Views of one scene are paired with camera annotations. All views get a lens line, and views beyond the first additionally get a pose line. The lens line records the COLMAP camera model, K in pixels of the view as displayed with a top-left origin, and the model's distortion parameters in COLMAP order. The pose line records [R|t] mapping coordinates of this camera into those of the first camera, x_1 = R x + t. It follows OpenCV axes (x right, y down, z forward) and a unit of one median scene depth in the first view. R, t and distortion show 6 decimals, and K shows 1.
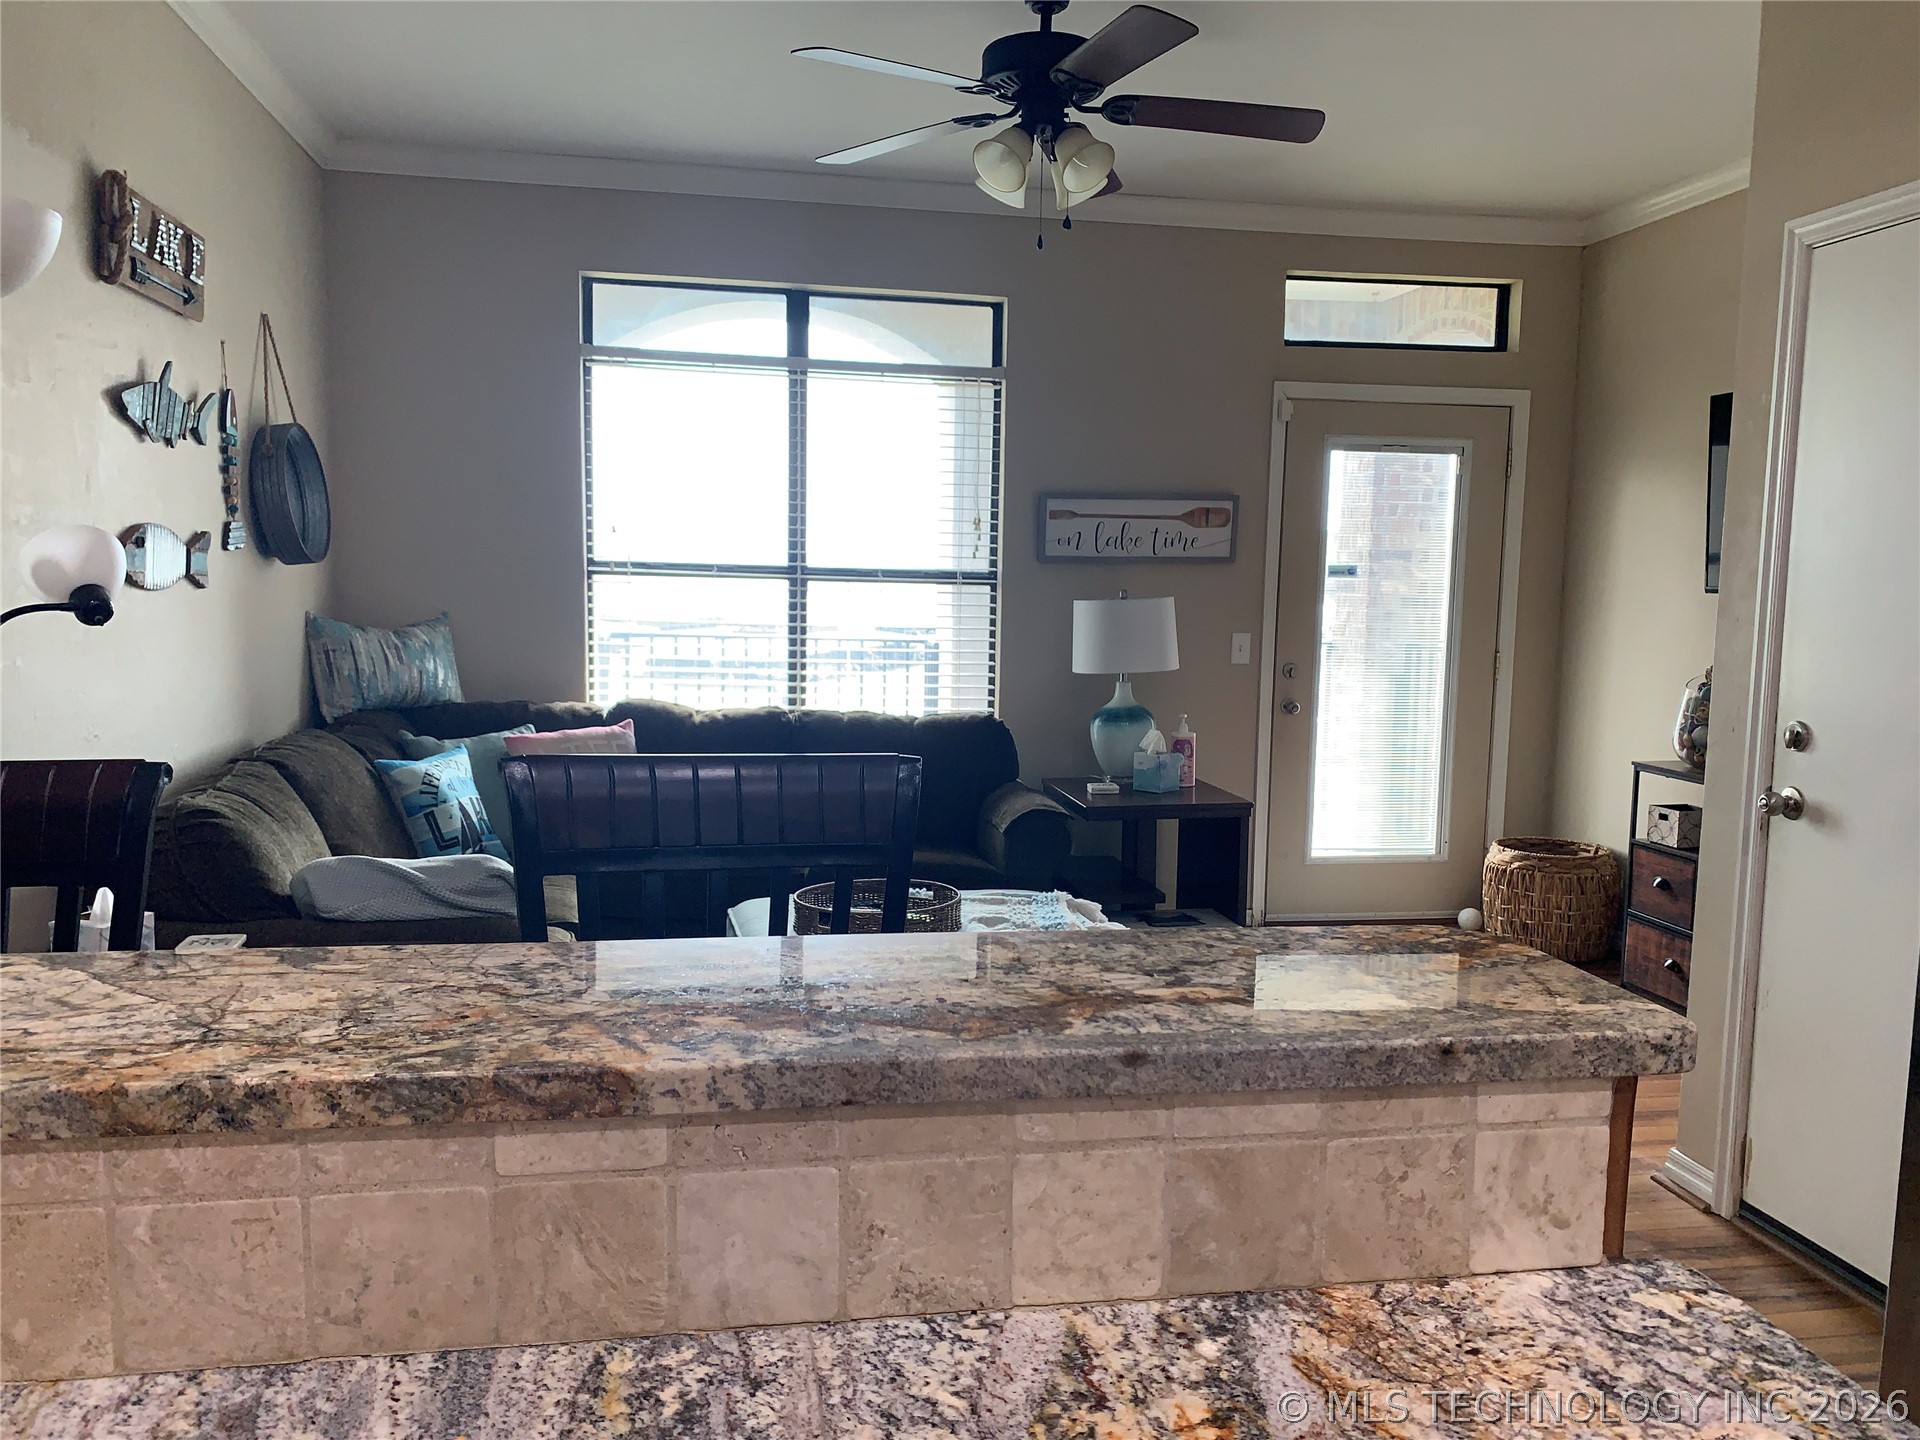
lens RADIAL K [[1483.6, 0, 960.0], [0, 1483.6, 720.0], [0, 0, 1]] dist [0.018707, -0.012066]
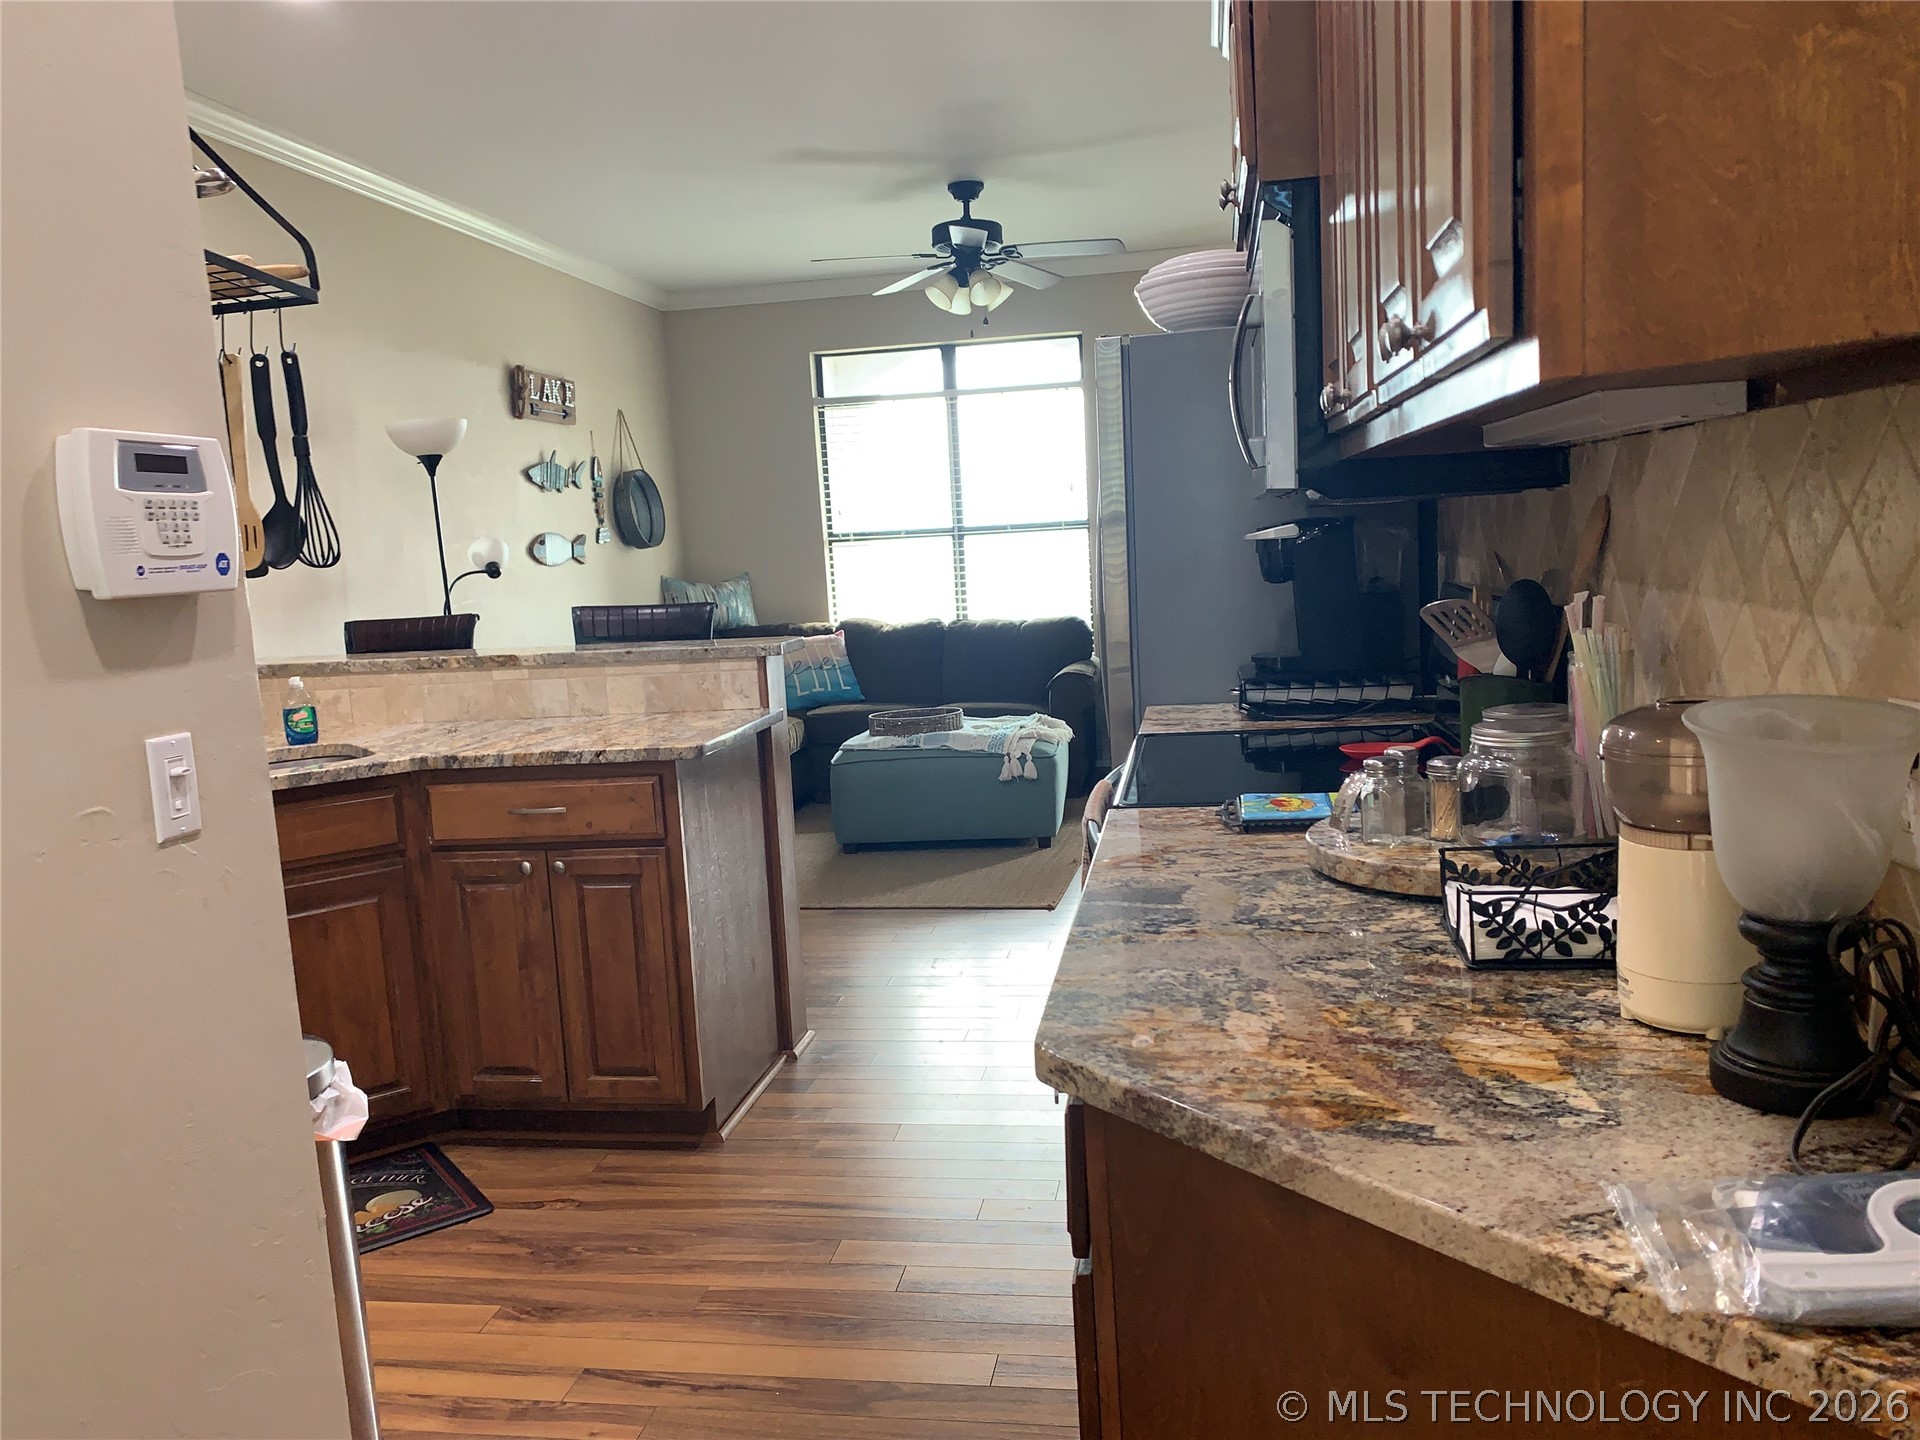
lens RADIAL K [[1483.6, 0, 960.0], [0, 1483.6, 720.0], [0, 0, 1]] dist [0.018707, -0.012066]
pose [[0.940131, -0.030269, -0.339467, 2.289499], [0.039660, 0.998998, 0.020759, 0.354081], [0.338499, -0.032979, 0.940389, -2.478200]]
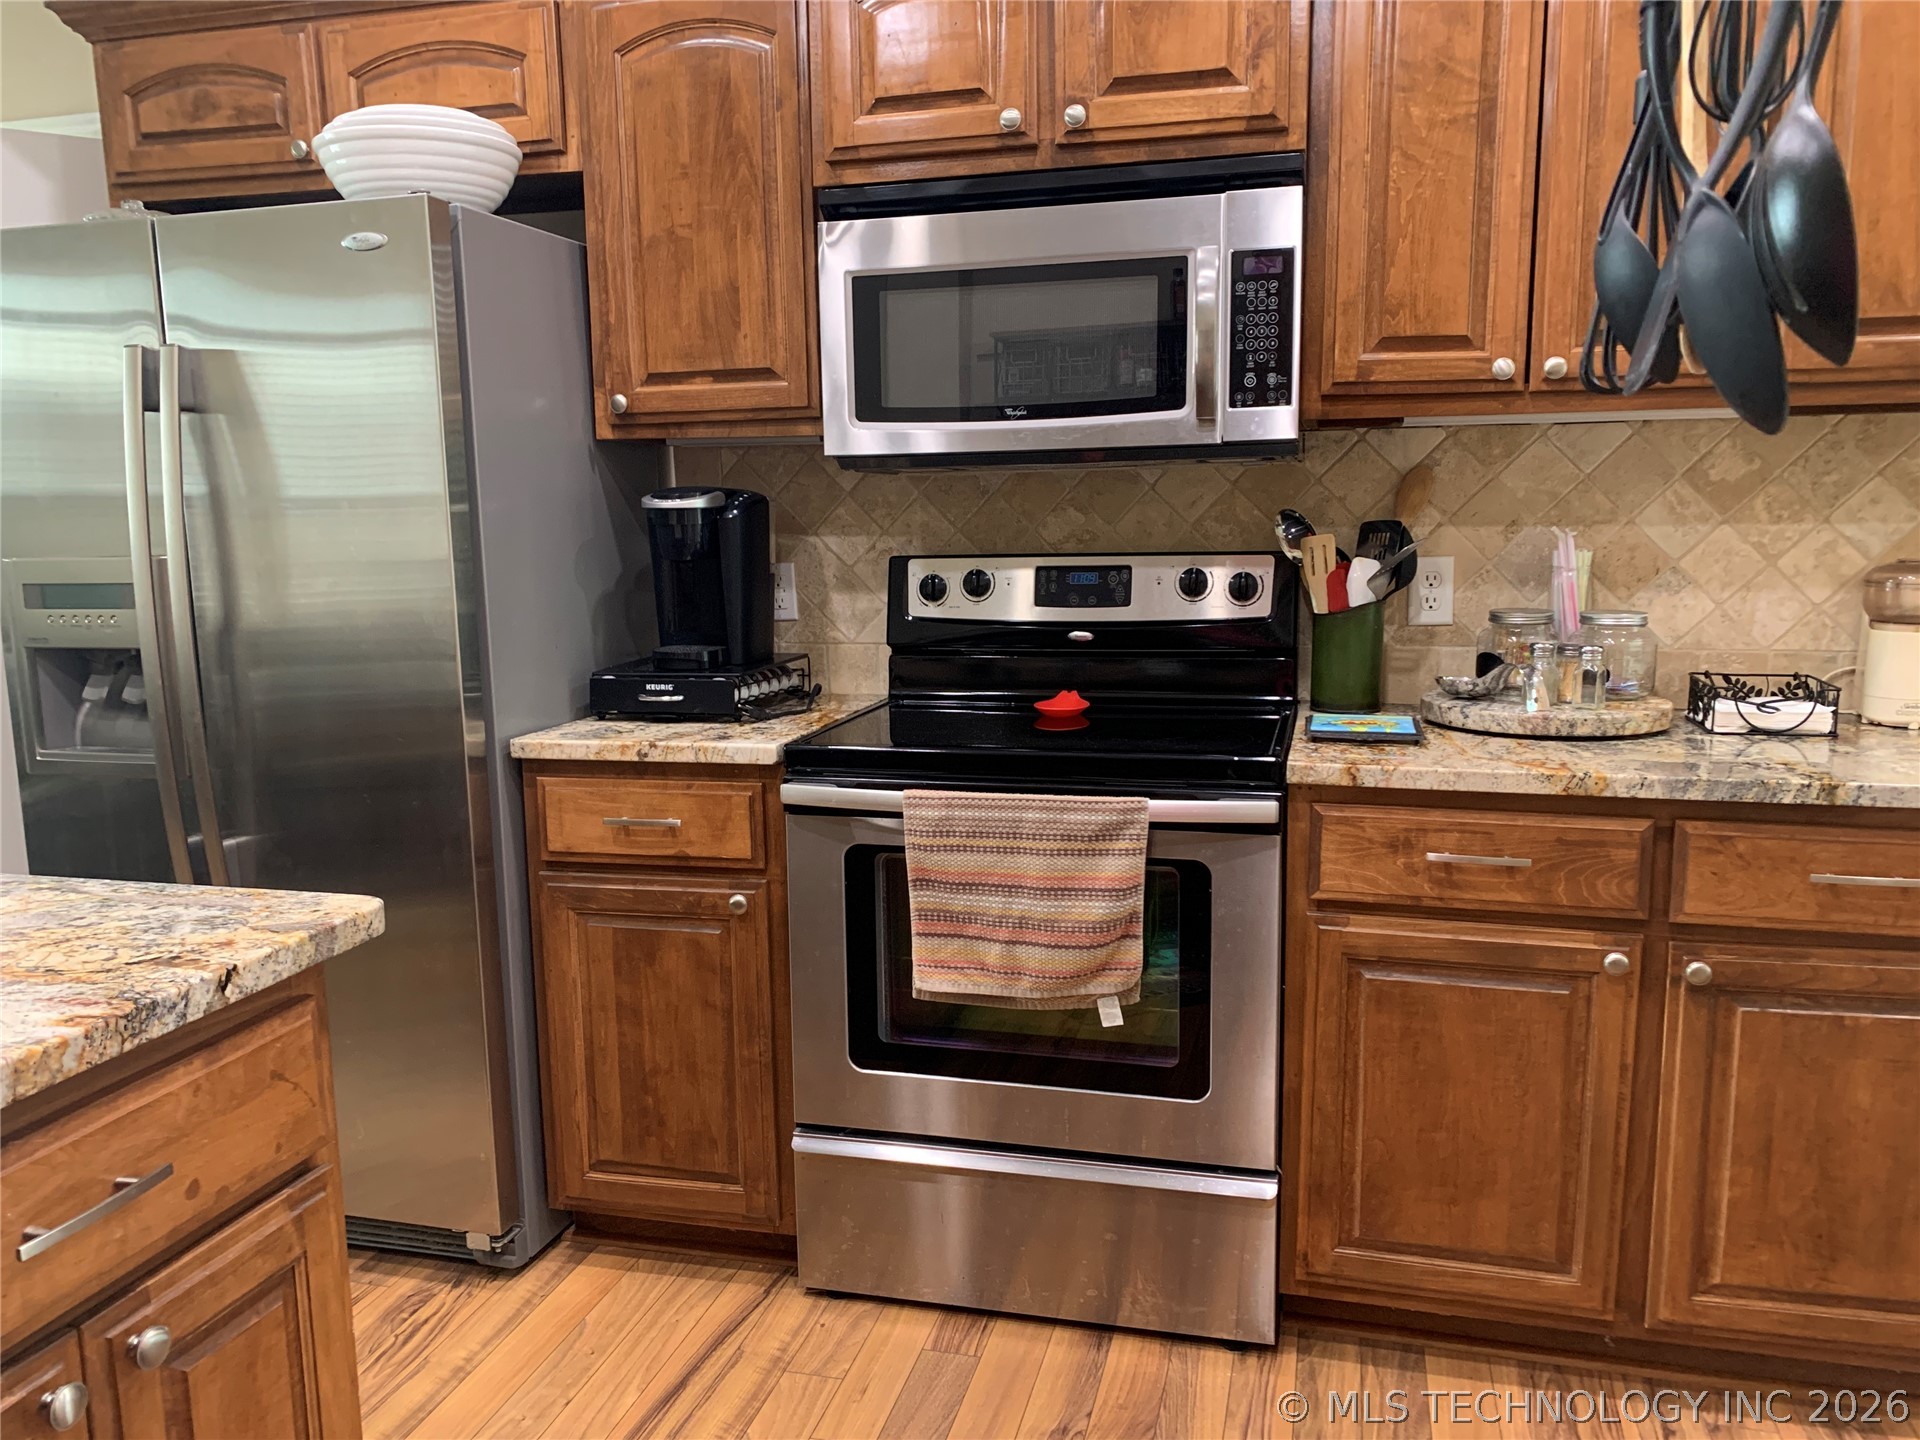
lens RADIAL K [[1483.6, 0, 960.0], [0, 1483.6, 720.0], [0, 0, 1]] dist [0.018707, -0.012066]
pose [[0.402771, -0.150309, 0.902875, -0.440199], [0.116406, 0.986826, 0.112356, 0.184046], [-0.907868, 0.059846, 0.414962, -0.713484]]
